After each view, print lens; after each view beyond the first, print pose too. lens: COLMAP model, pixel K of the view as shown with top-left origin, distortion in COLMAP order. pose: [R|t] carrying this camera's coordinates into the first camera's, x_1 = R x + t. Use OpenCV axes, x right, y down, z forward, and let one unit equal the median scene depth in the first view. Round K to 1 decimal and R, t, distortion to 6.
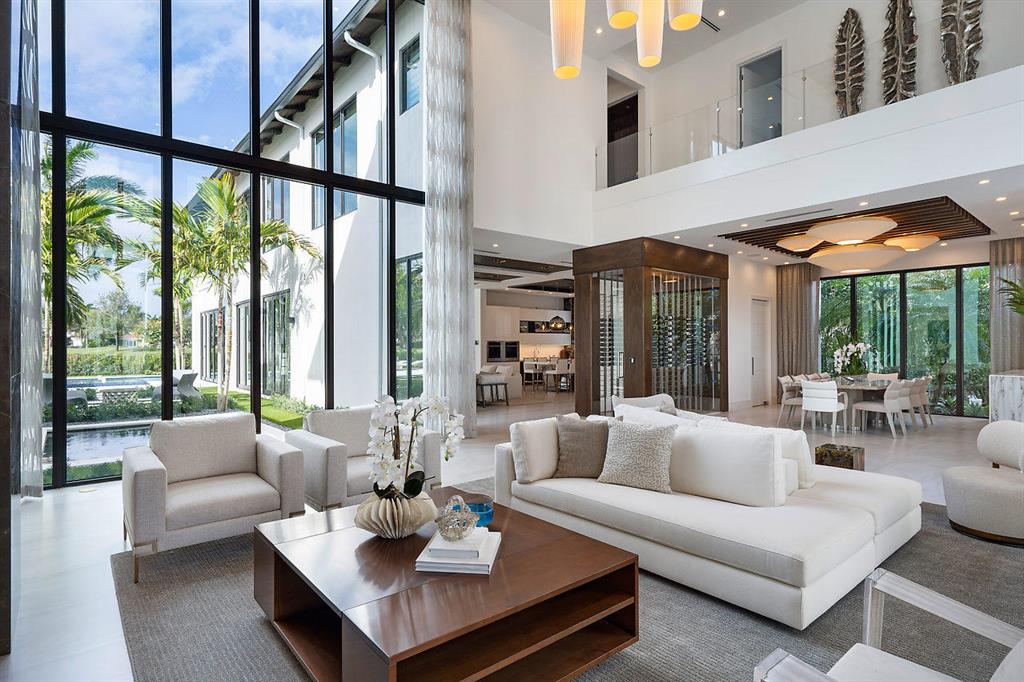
lens RADIAL K [[543.1, 0, 515.0], [0, 543.1, 342.4], [0, 0, 1]] dist [0.004534, -0.002610]
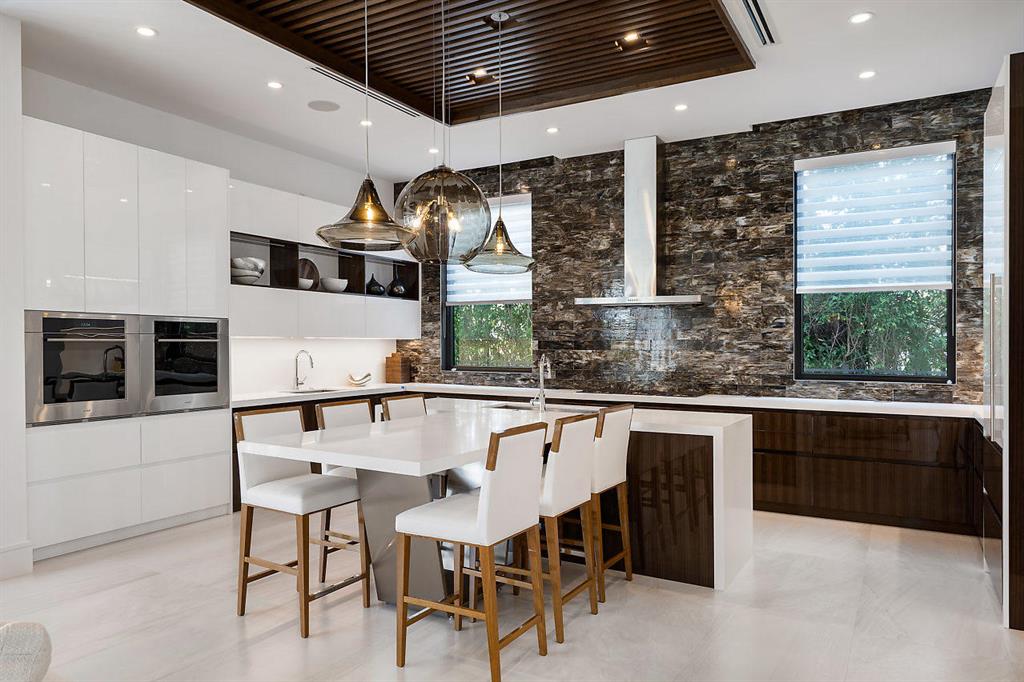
lens RADIAL K [[681.6, 0, 510.1], [0, 681.6, 344.0], [0, 0, 1]] dist [0.003641, 0.000405]
pose [[0.936261, -0.000190, 0.351304, 0.018258], [-0.001302, 0.999991, 0.004009, 0.006903], [-0.351302, -0.004211, 0.936253, 0.684254]]
